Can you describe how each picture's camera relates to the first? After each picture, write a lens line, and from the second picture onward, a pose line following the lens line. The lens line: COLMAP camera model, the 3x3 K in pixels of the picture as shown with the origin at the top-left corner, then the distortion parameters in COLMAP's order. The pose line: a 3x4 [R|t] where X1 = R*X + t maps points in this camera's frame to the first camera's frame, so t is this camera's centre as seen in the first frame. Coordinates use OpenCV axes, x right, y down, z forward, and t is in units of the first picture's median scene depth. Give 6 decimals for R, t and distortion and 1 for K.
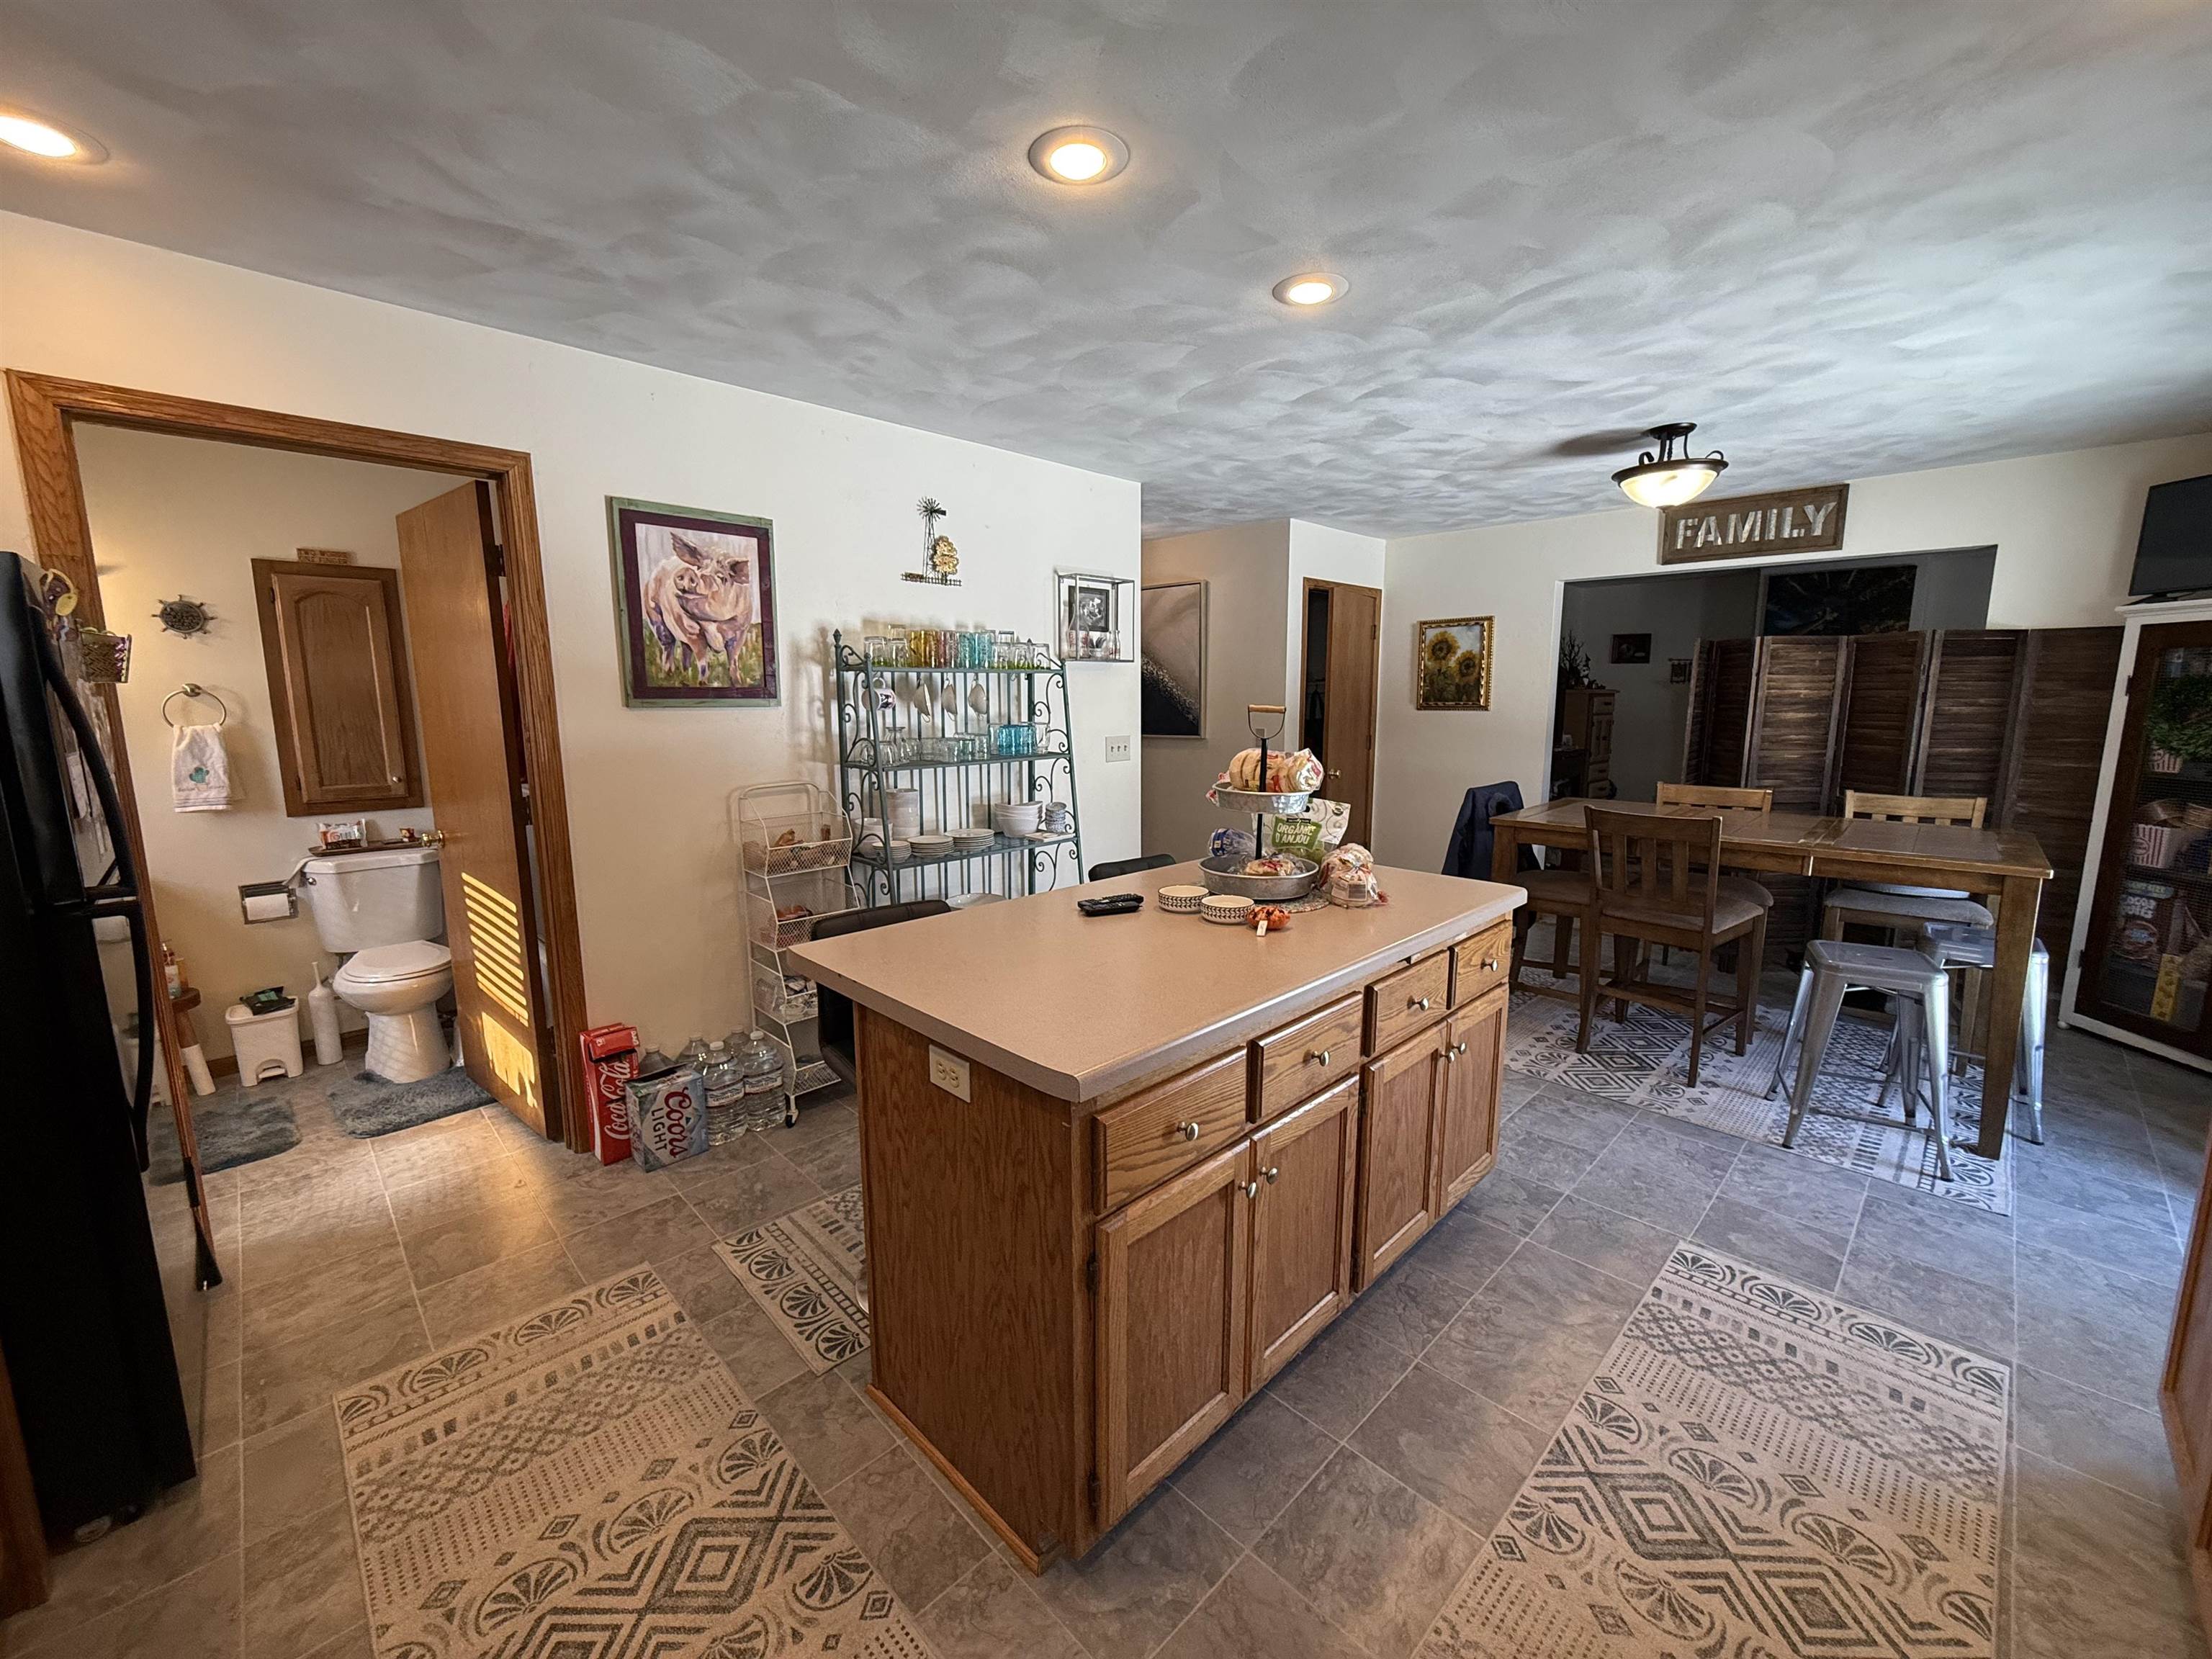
lens RADIAL K [[875.4, 0, 1107.4], [0, 875.4, 826.8], [0, 0, 1]] dist [-0.004617, 0.000068]
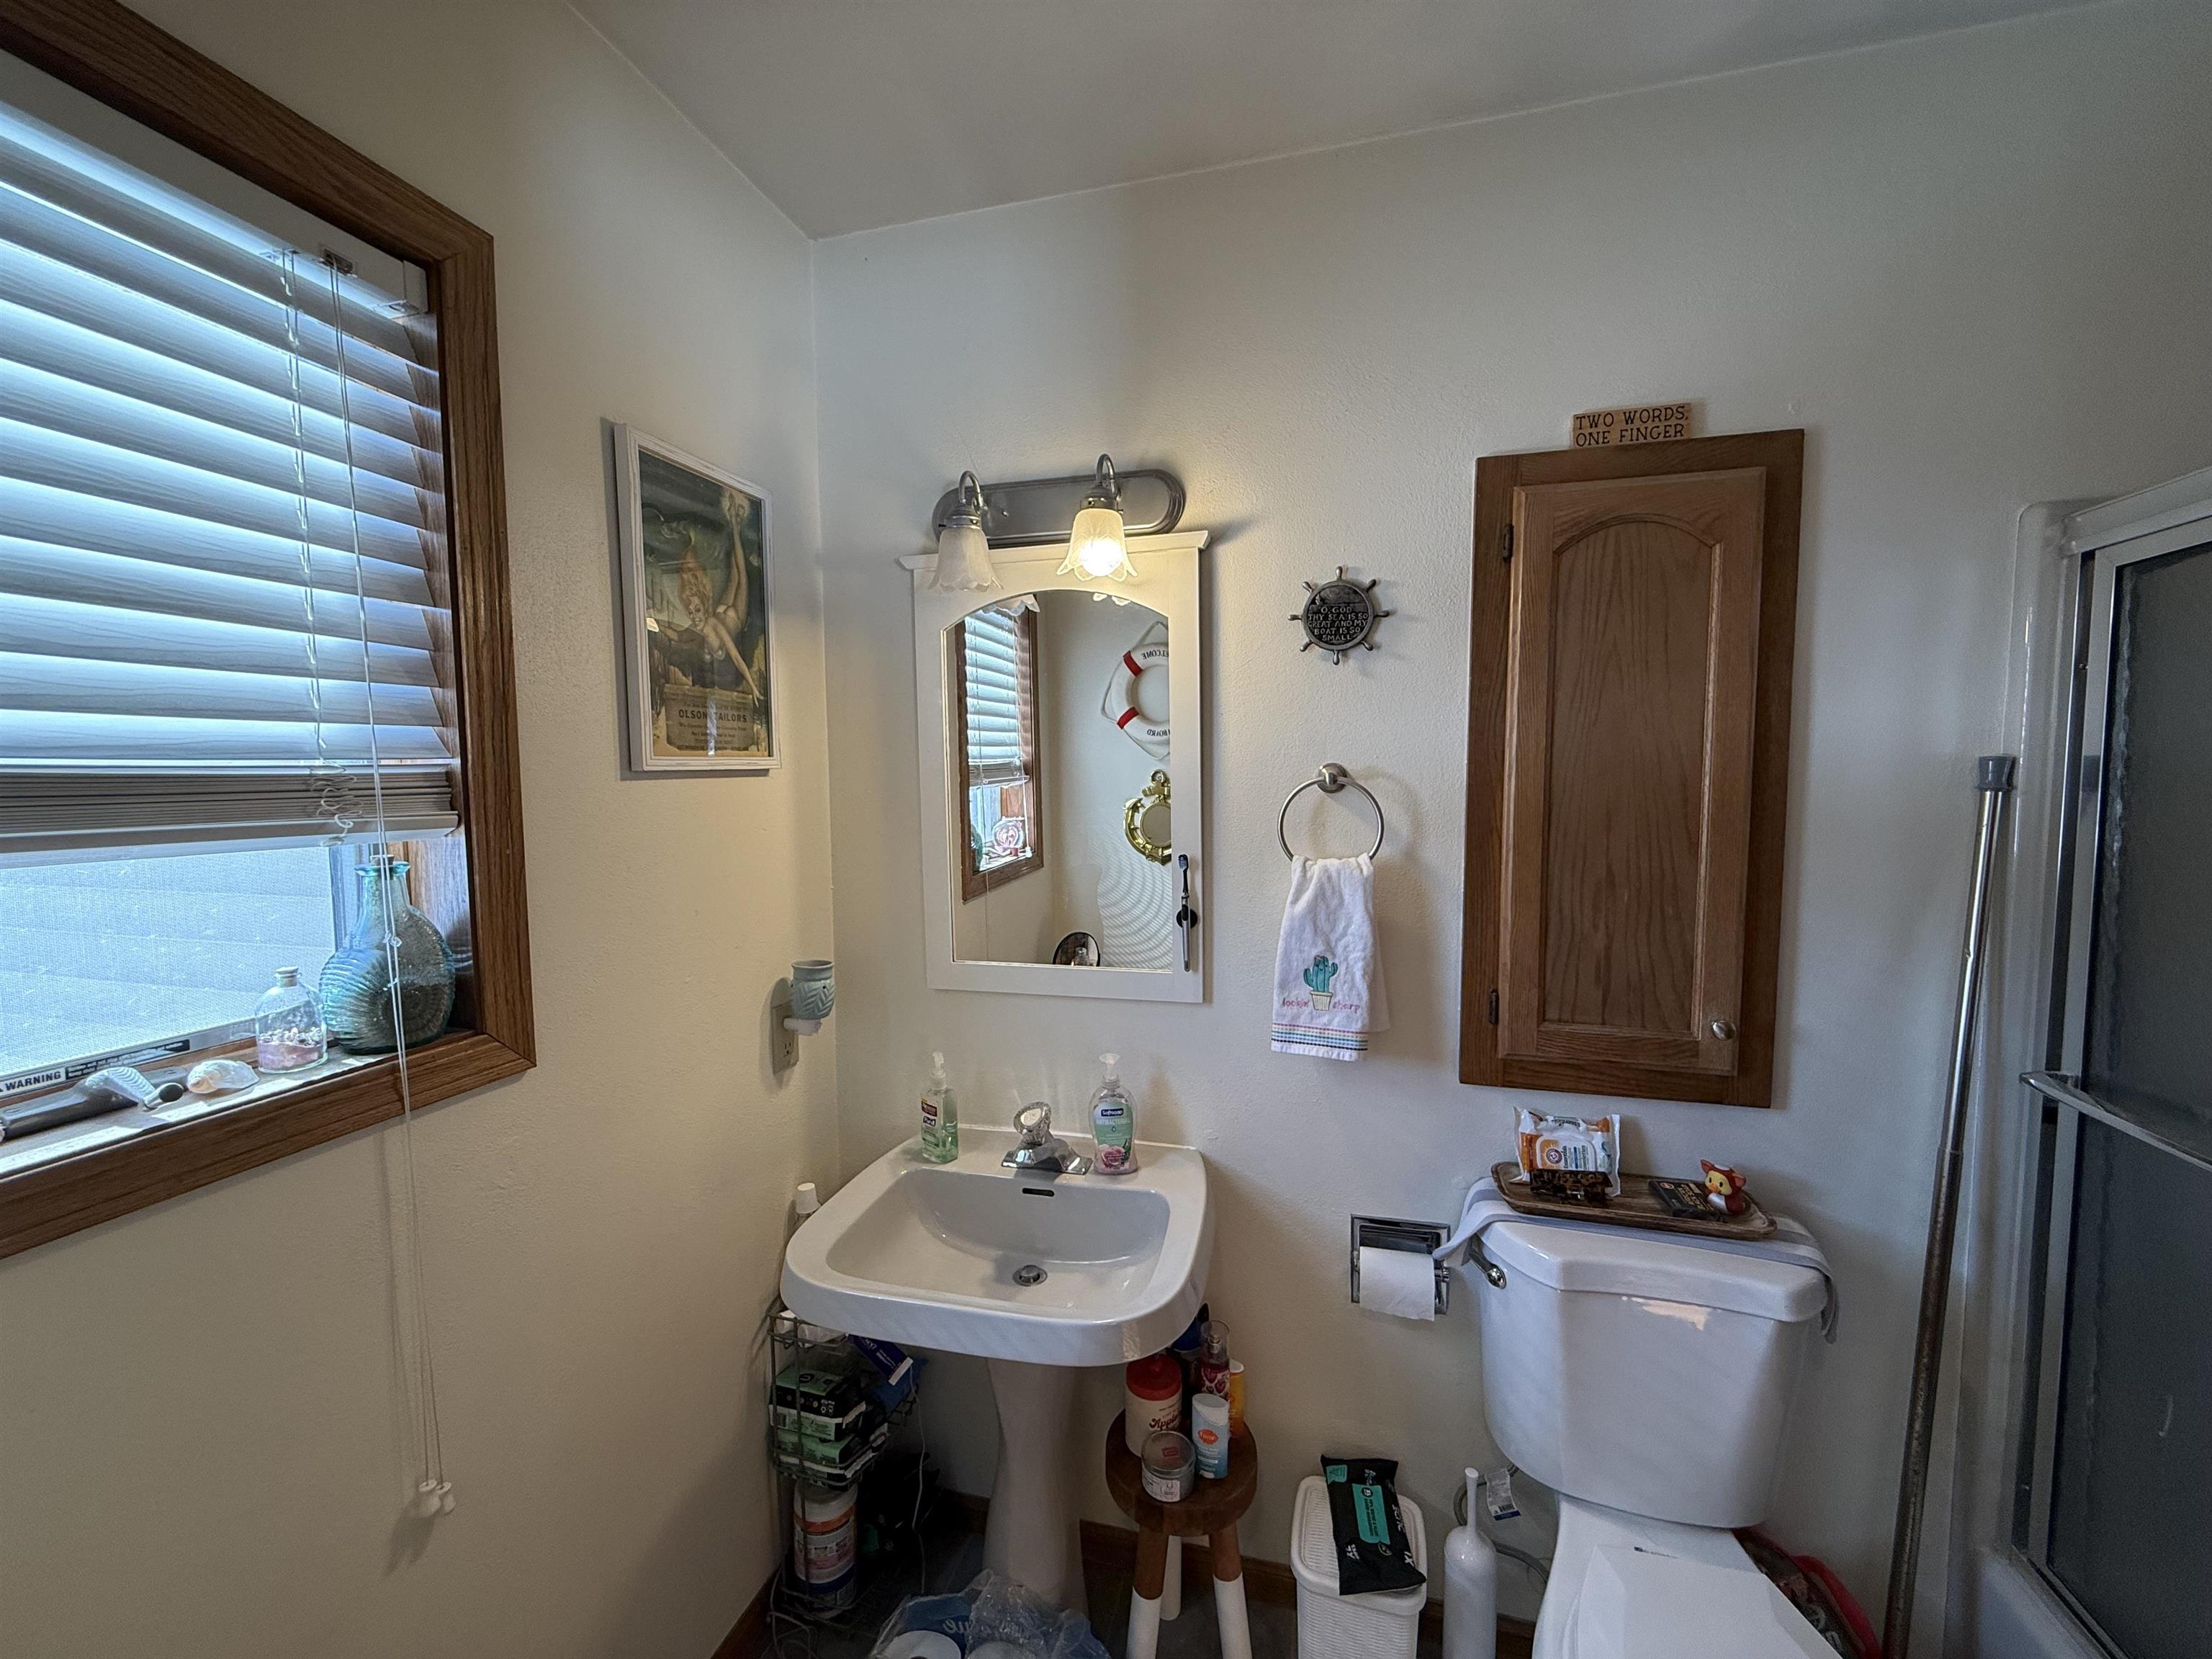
lens RADIAL K [[875.4, 0, 1111.6], [0, 875.4, 839.0], [0, 0, 1]] dist [-0.004617, 0.000068]
pose [[0.505413, 0.060603, -0.860747, -0.730039], [-0.128236, 0.991729, -0.005473, -0.110887], [0.853295, 0.113145, 0.509004, 0.687170]]
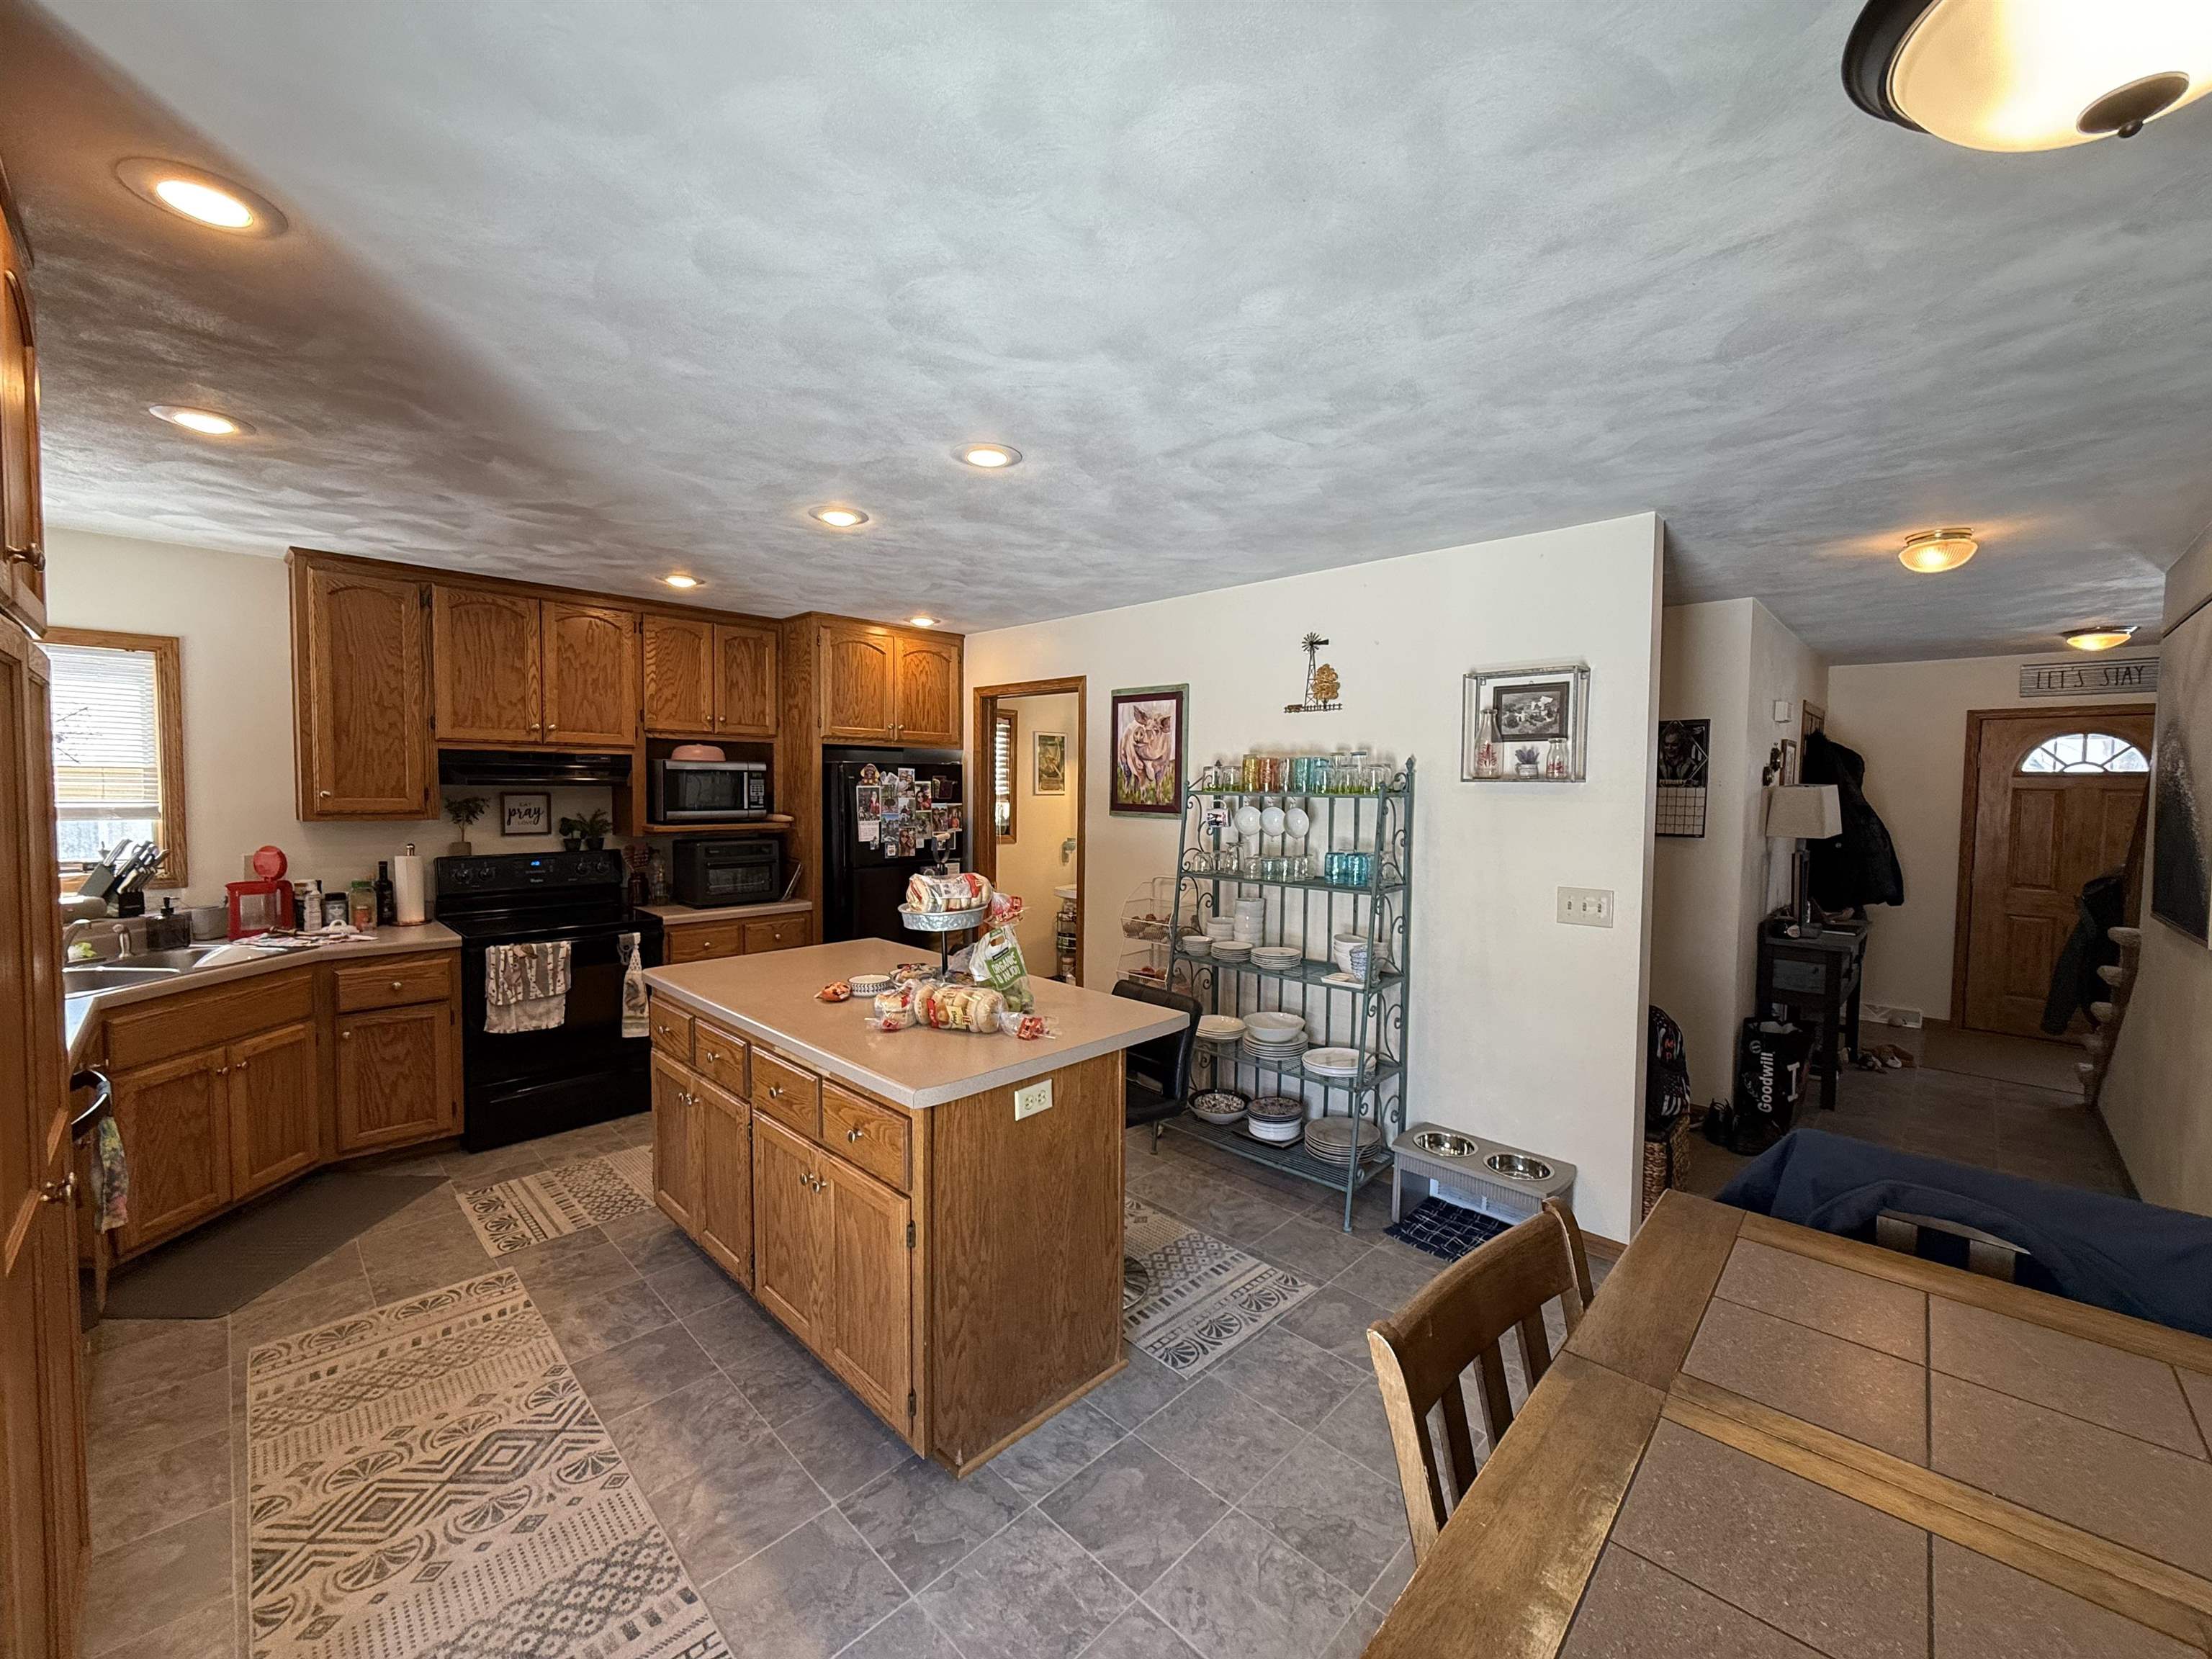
lens RADIAL K [[875.4, 0, 1100.4], [0, 875.4, 825.8], [0, 0, 1]] dist [-0.004617, 0.000068]
pose [[0.018517, 0.046875, -0.998729, 0.912195], [-0.166902, 0.985029, 0.043138, -0.159199], [0.985800, 0.165891, 0.026063, 0.810693]]
